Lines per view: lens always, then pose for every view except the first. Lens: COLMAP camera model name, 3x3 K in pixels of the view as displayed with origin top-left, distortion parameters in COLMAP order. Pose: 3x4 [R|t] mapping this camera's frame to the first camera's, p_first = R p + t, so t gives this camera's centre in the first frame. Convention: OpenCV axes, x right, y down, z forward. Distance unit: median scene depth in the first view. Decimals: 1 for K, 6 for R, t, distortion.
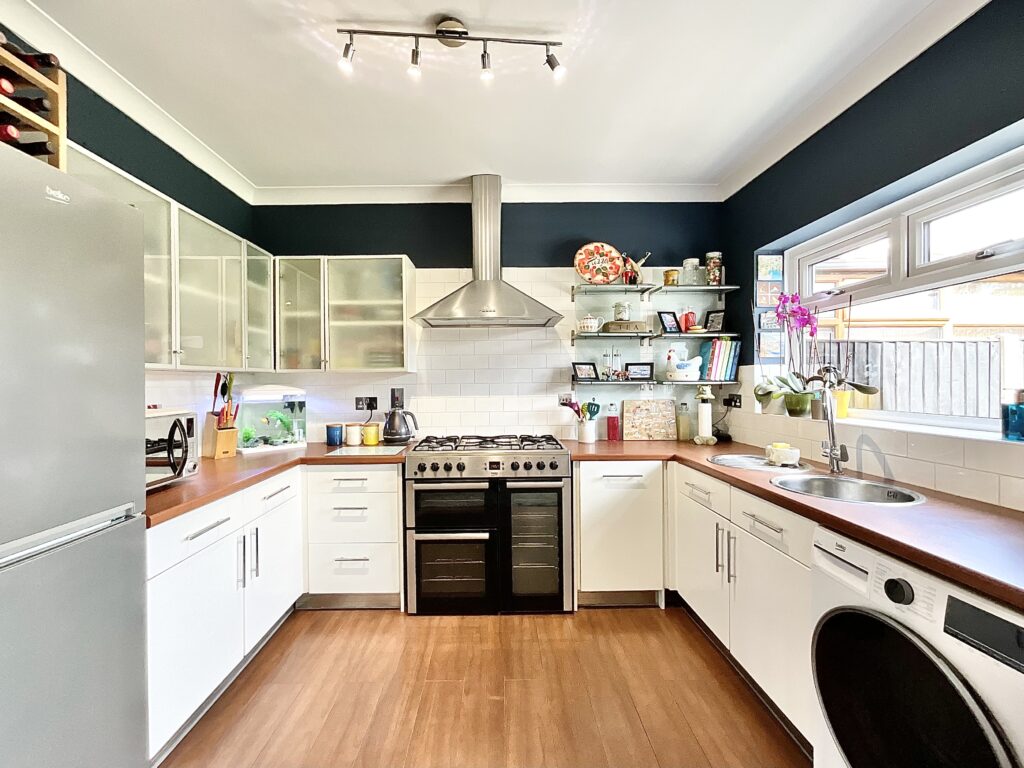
lens RADIAL K [[425.3, 0, 499.5], [0, 425.3, 383.9], [0, 0, 1]] dist [-0.001247, 0.000057]
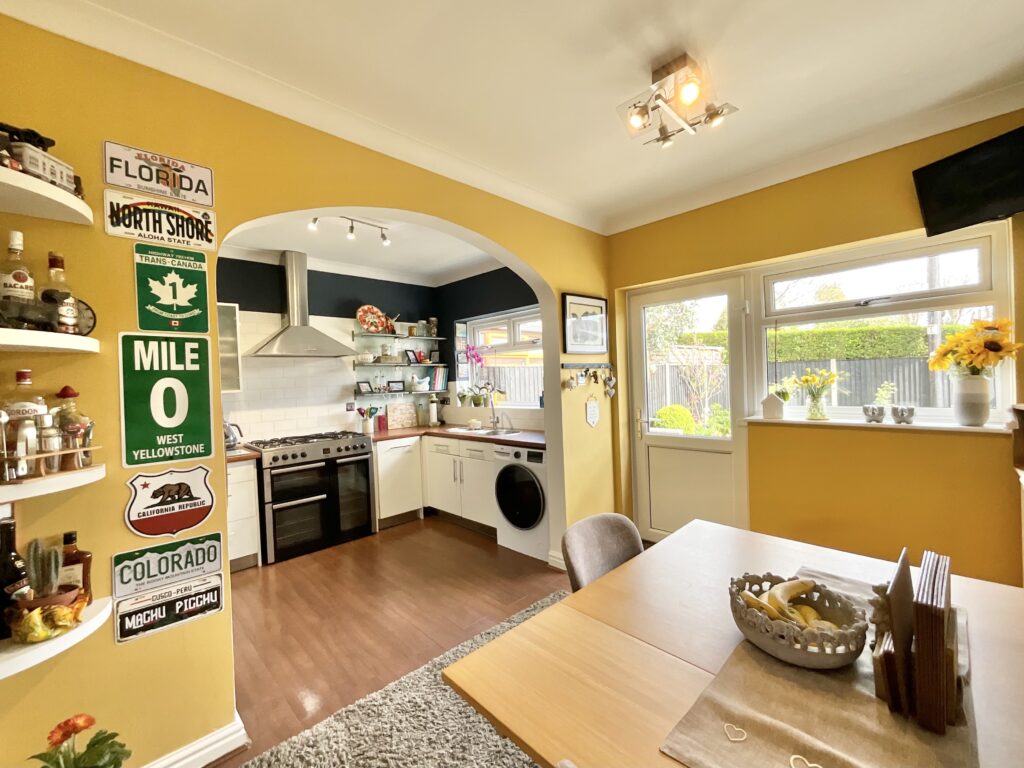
lens RADIAL K [[421.2, 0, 505.7], [0, 421.2, 384.2], [0, 0, 1]] dist [-0.000071, 0.000121]
pose [[0.730956, -0.027766, 0.681860, -0.496736], [0.038444, 0.999261, -0.000521, -0.021558], [-0.681341, 0.026595, 0.731483, -0.497858]]
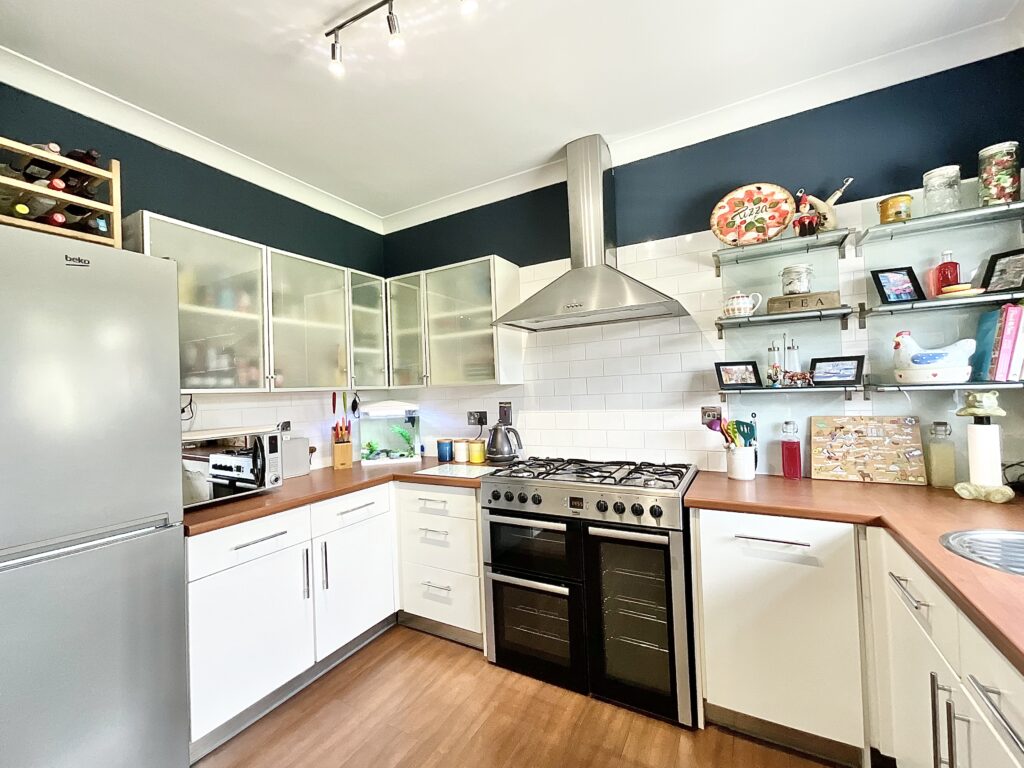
lens RADIAL K [[433.3, 0, 495.1], [0, 433.3, 384.5], [0, 0, 1]] dist [-0.001648, 0.000376]
pose [[0.858901, -0.031803, -0.511154, 0.236771], [0.026838, 0.999494, -0.017090, -0.012731], [0.511439, 0.000960, 0.859319, 0.207070]]
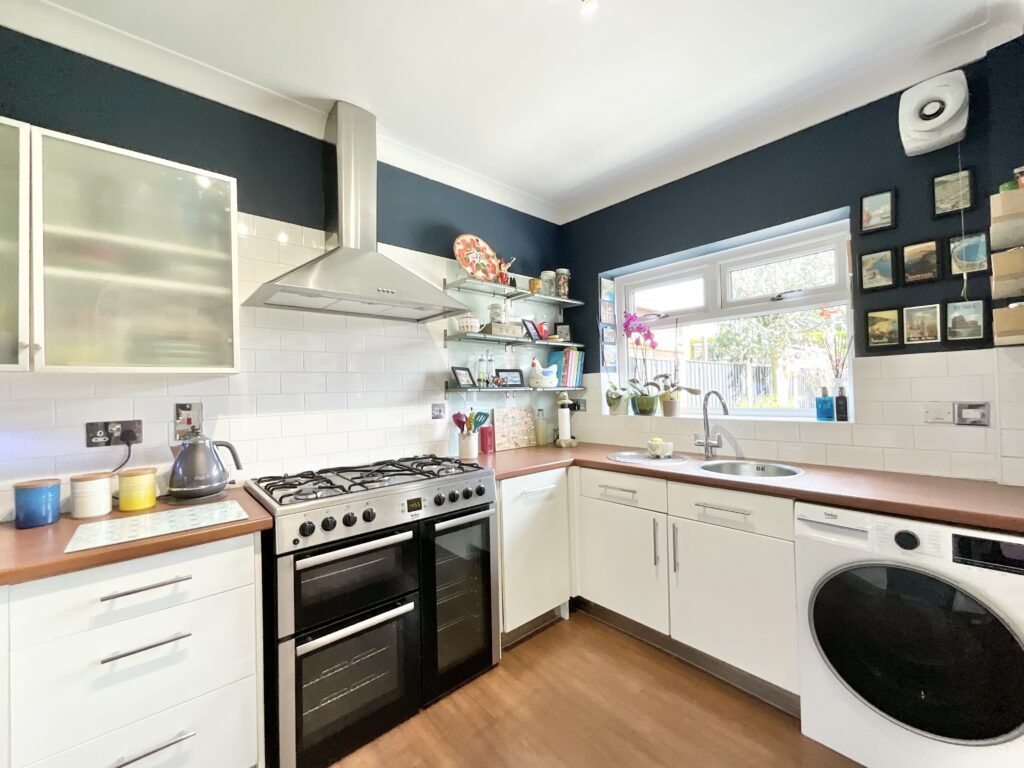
lens RADIAL K [[414.0, 0, 510.9], [0, 414.0, 382.6], [0, 0, 1]] dist [-0.001494, -0.000358]
pose [[0.759336, 0.002556, 0.650694, -0.297874], [0.019861, 0.999435, -0.027102, 0.007264], [-0.650396, 0.033503, 0.758856, 0.305972]]
